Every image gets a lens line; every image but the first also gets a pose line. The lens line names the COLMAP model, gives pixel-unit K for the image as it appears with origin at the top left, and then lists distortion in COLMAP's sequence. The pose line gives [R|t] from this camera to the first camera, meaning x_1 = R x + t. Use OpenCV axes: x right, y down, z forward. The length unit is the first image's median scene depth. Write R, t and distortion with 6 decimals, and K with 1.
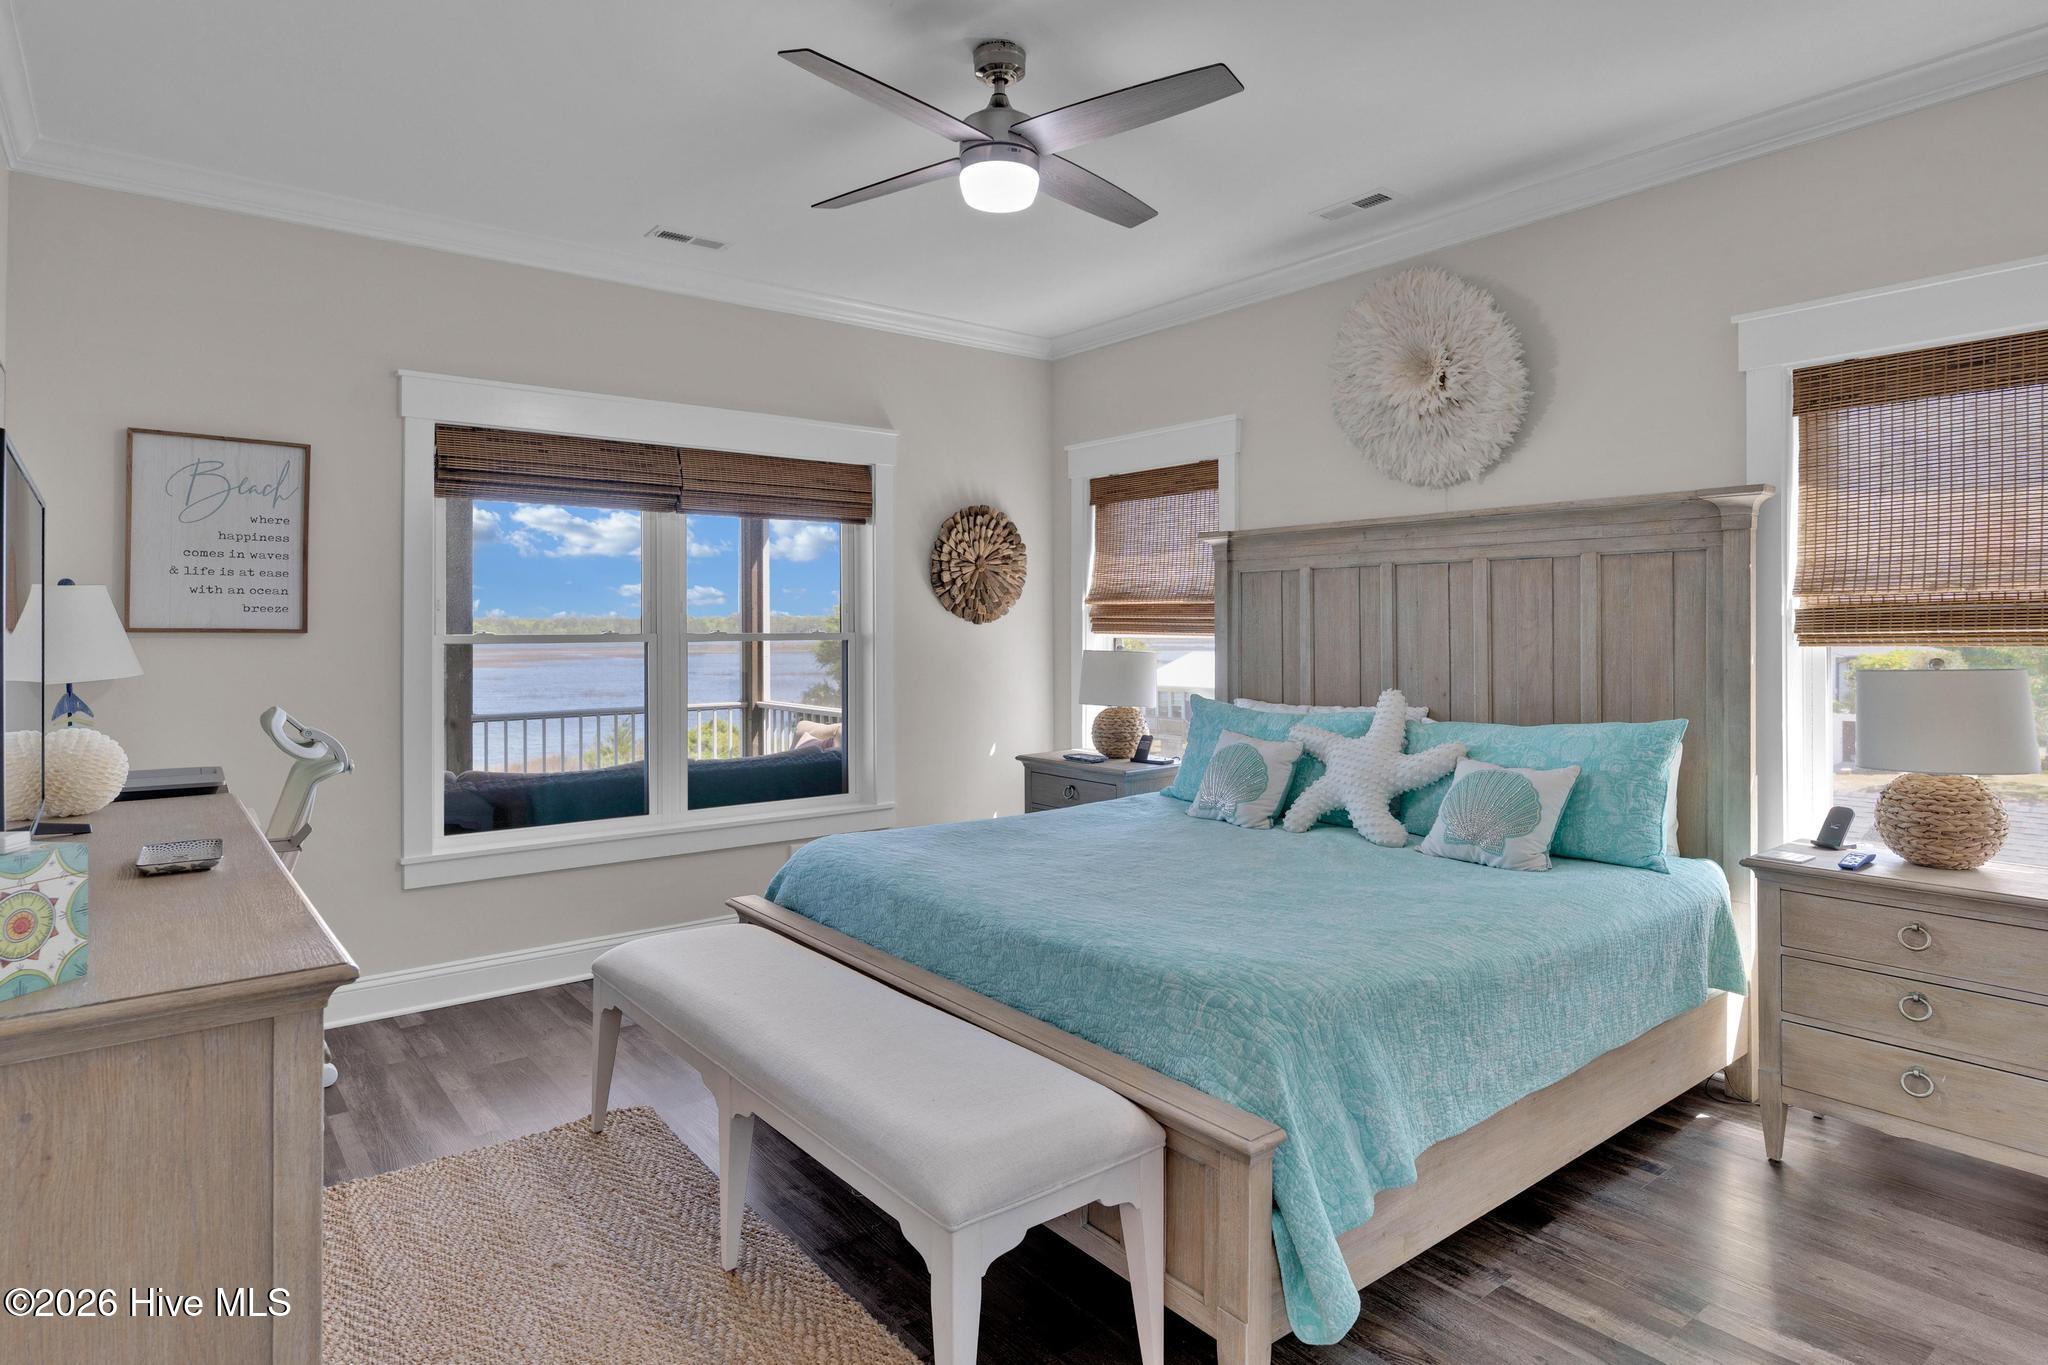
lens RADIAL K [[1118.6, 0, 1023.0], [0, 1118.6, 652.9], [0, 0, 1]] dist [-0.003987, -0.000648]
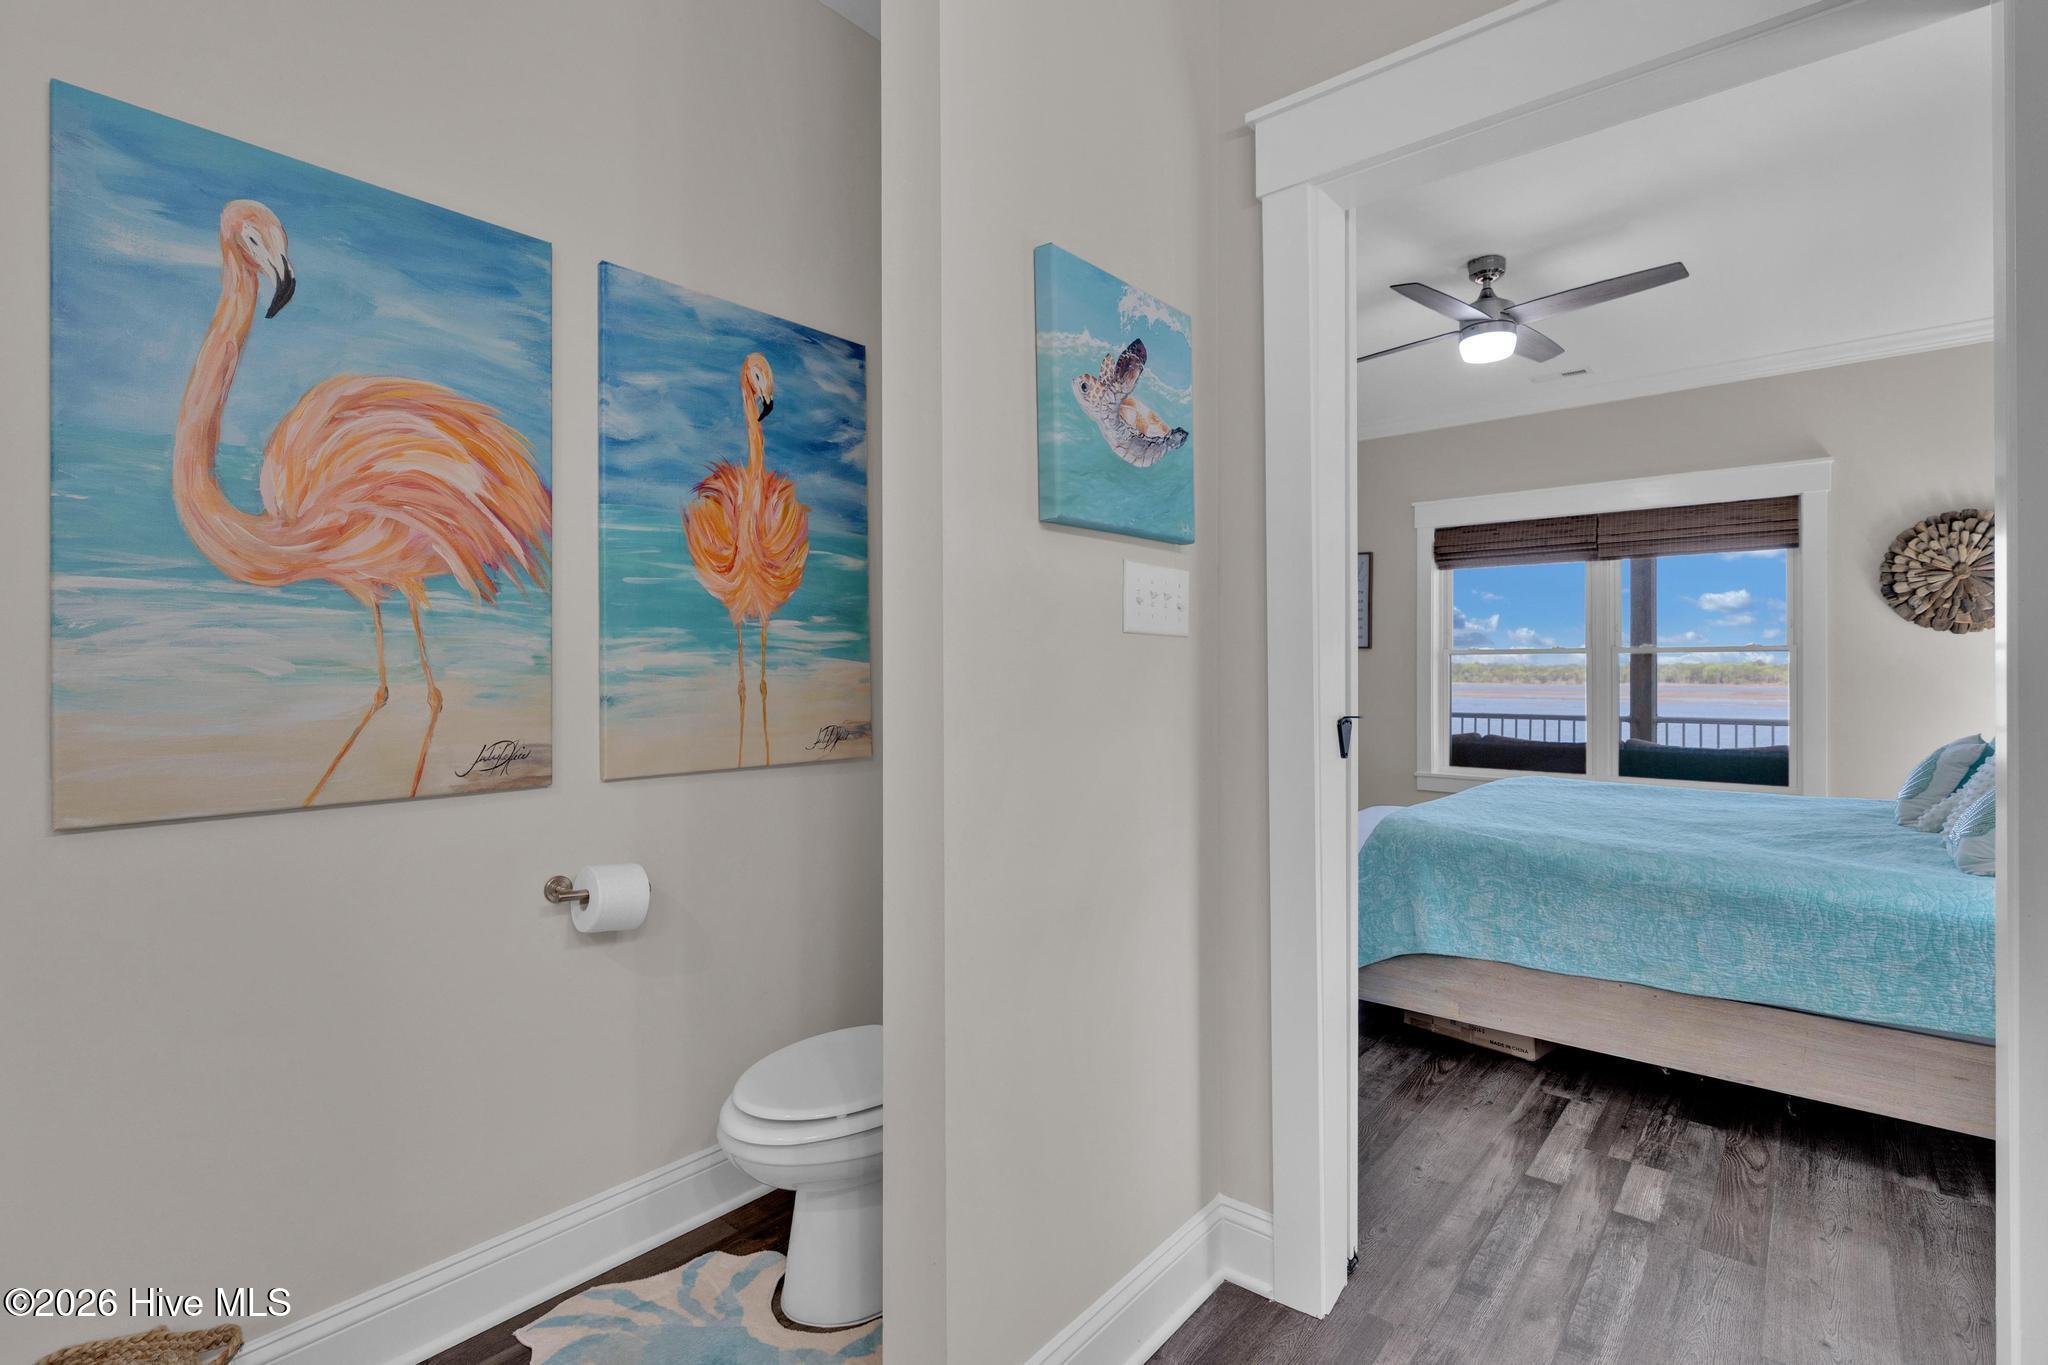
lens RADIAL K [[976.5, 0, 1014.3], [0, 976.5, 670.7], [0, 0, 1]] dist [-0.003419, 0.000948]
pose [[0.196996, 0.002079, -0.980402, 0.641831], [-0.021733, 0.999761, -0.002247, 0.026985], [0.980163, 0.021750, 0.196994, 0.039160]]
